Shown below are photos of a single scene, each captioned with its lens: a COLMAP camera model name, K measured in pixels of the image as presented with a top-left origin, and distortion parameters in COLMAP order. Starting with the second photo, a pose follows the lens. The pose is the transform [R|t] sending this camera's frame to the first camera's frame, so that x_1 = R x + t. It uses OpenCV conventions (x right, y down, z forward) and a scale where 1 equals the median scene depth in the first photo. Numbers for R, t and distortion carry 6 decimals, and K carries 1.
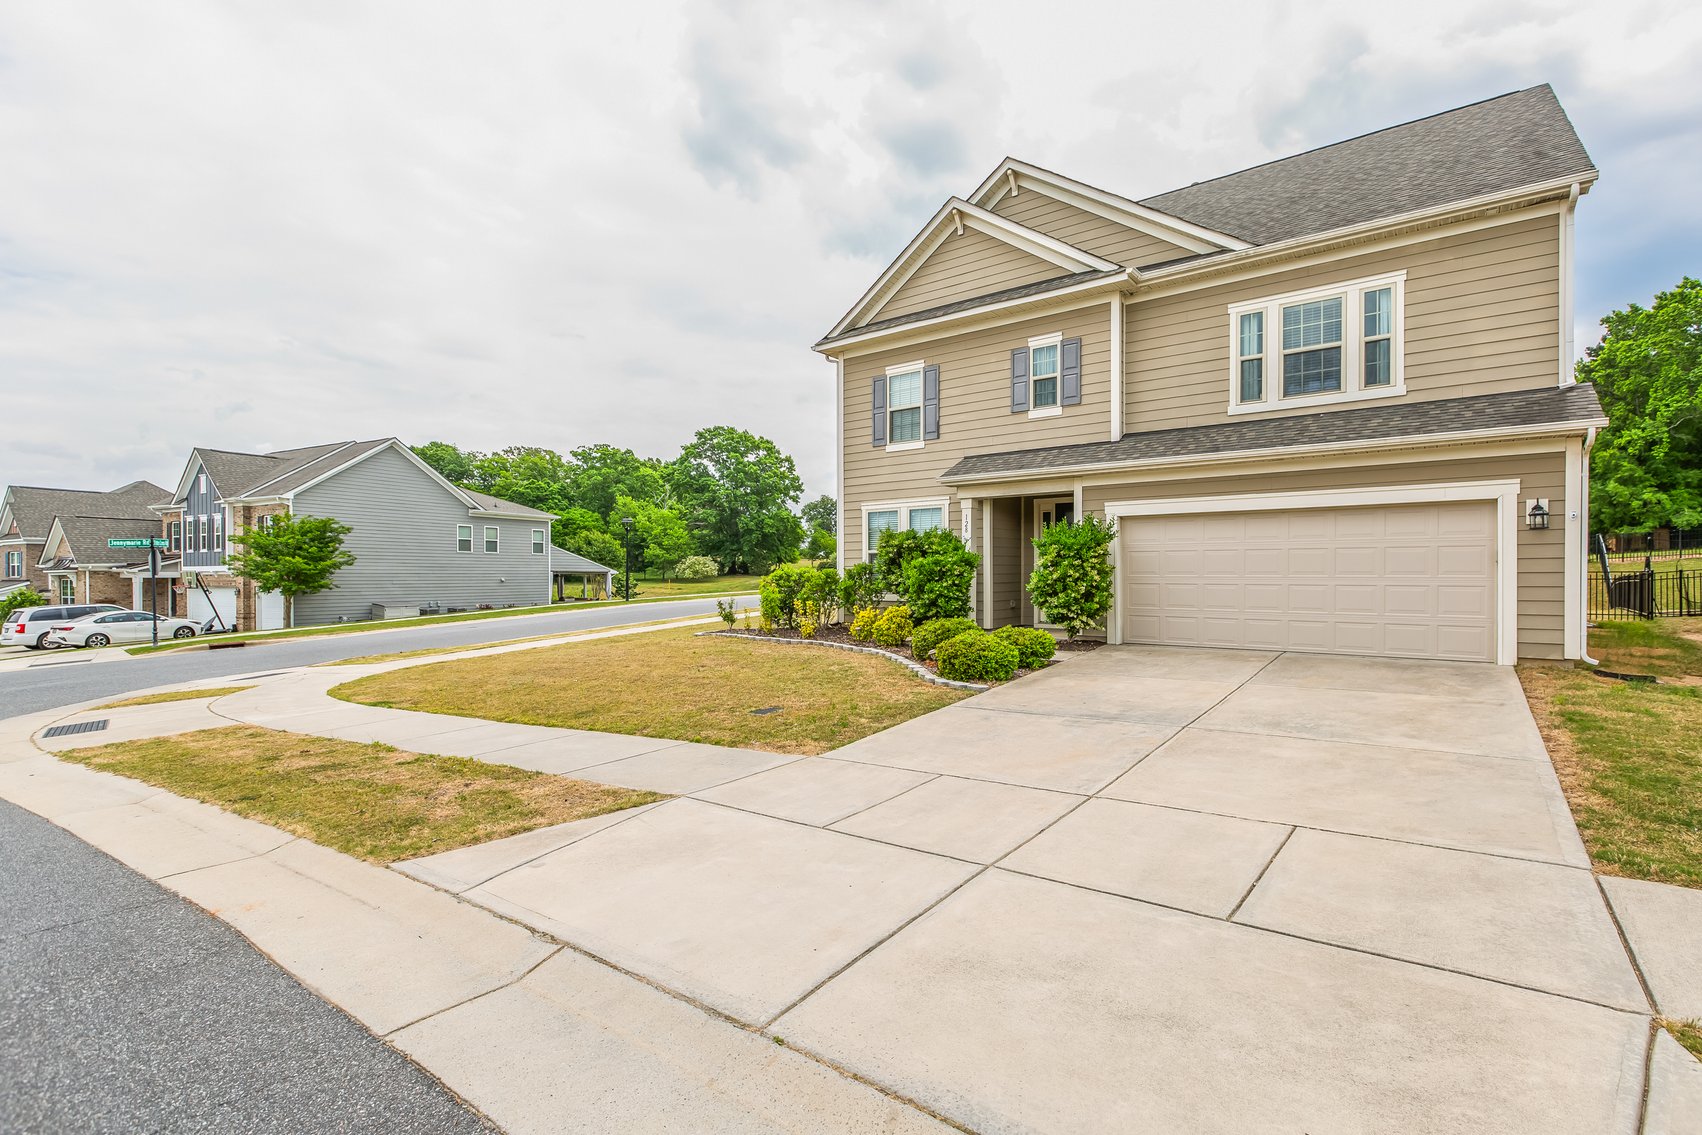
lens RADIAL K [[755.0, 0, 860.4], [0, 755.0, 566.3], [0, 0, 1]] dist [0.000908, 0.000037]
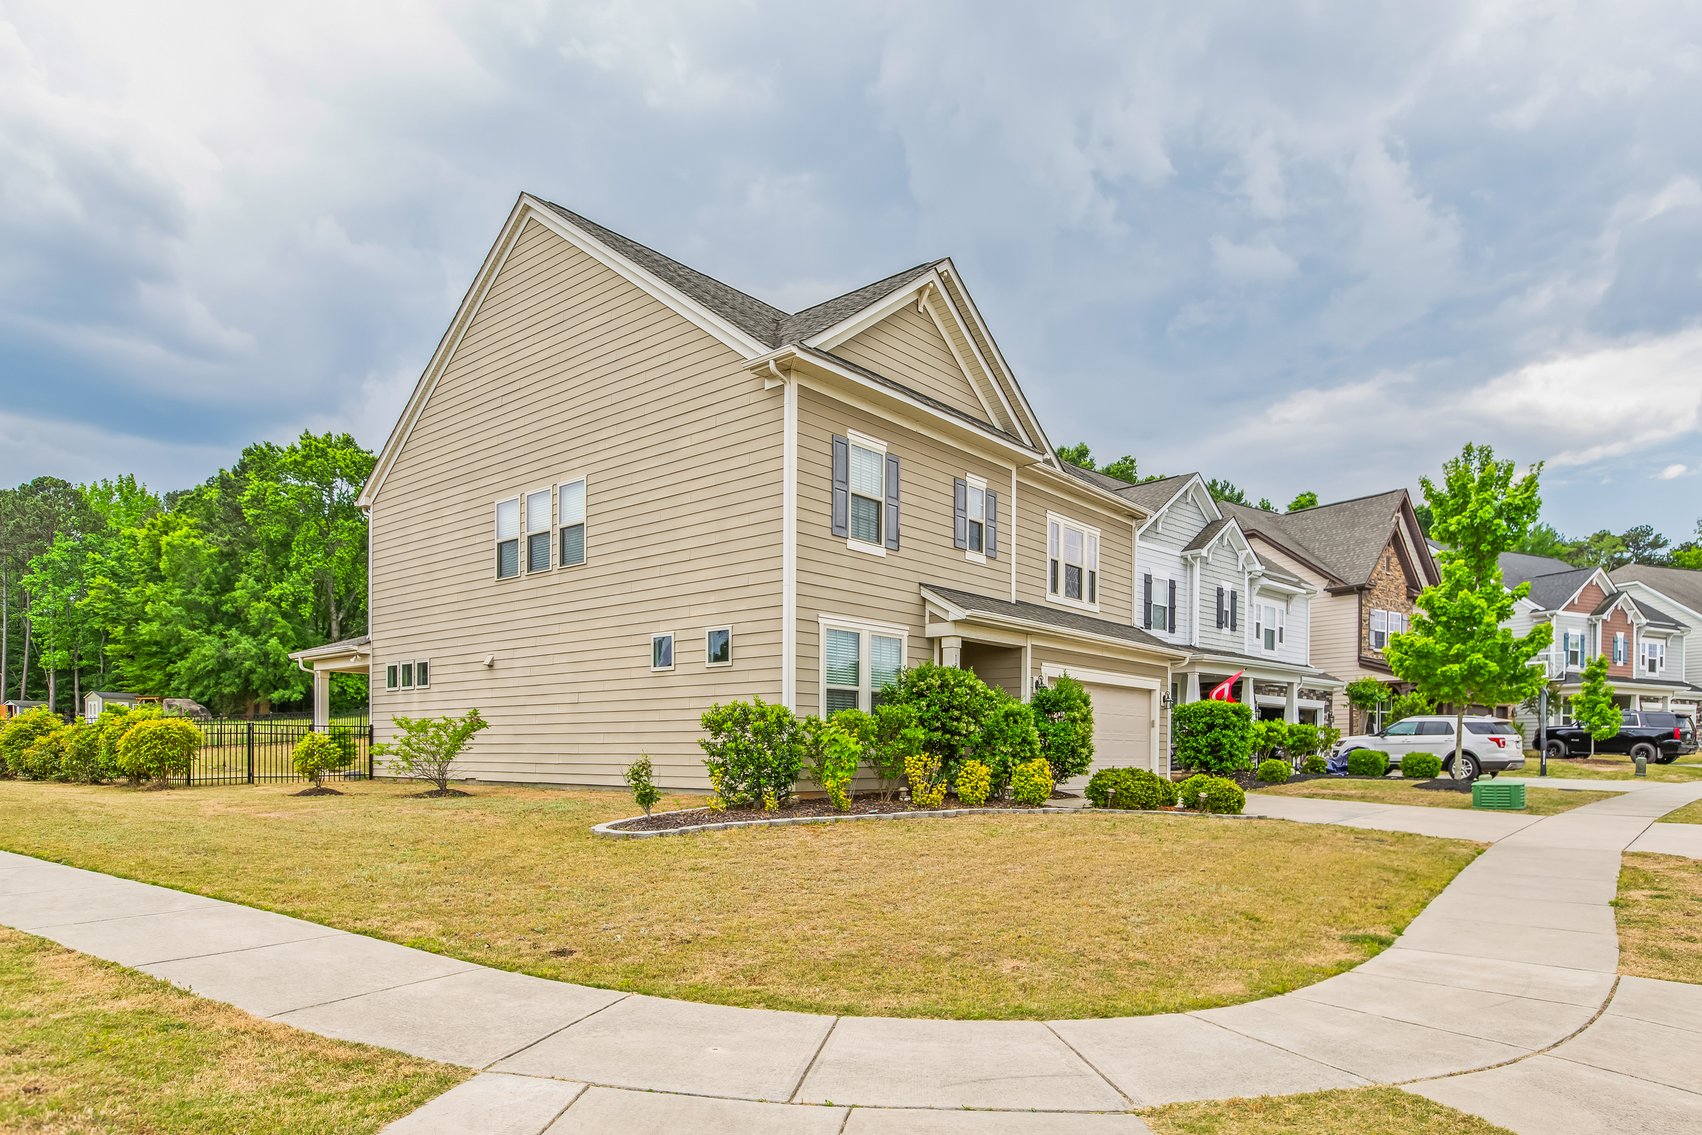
lens RADIAL K [[1101.8, 0, 853.1], [0, 1101.8, 787.9], [0, 0, 1]] dist [-0.021891, -0.000873]
pose [[0.046057, -0.027306, 0.998566, -1.125552], [-0.023365, 0.999323, 0.028405, 0.050327], [-0.998666, -0.024640, 0.045387, 1.050140]]
